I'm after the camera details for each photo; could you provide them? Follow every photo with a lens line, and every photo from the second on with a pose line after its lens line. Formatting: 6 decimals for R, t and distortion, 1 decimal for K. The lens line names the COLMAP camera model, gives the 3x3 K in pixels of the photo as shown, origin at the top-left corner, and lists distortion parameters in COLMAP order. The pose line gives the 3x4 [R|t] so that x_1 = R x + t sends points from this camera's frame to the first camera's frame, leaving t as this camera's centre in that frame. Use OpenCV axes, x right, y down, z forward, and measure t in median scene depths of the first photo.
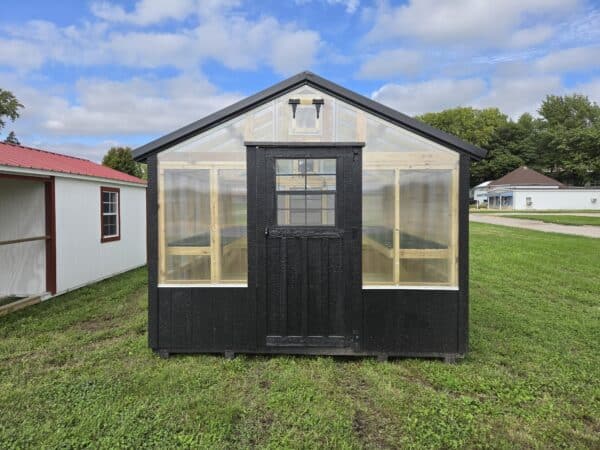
lens RADIAL K [[397.4, 0, 284.1], [0, 397.4, 216.9], [0, 0, 1]] dist [0.027317, -0.001661]
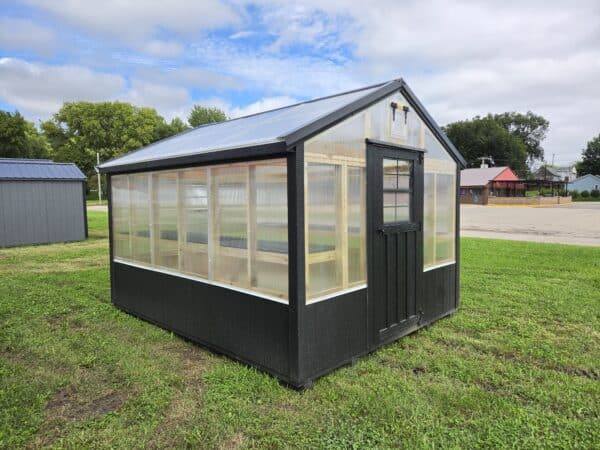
lens RADIAL K [[400.1, 0, 300.0], [0, 400.1, 225.0], [0, 0, 1]] dist [0.027218, 0.001167]
pose [[0.675758, -0.055866, 0.735003, -0.930238], [0.034580, 0.998429, 0.044095, -0.026488], [-0.736312, -0.004381, 0.676628, 0.454661]]
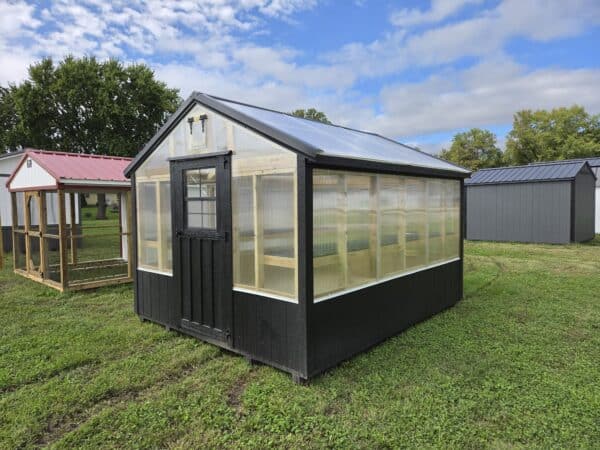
lens RADIAL K [[400.1, 0, 300.0], [0, 400.1, 225.0], [0, 0, 1]] dist [0.027218, 0.001167]
pose [[0.780571, 0.028089, -0.624436, 0.989015], [-0.012839, 0.999500, 0.028911, -0.023480], [0.624935, -0.014550, 0.780541, 0.282936]]
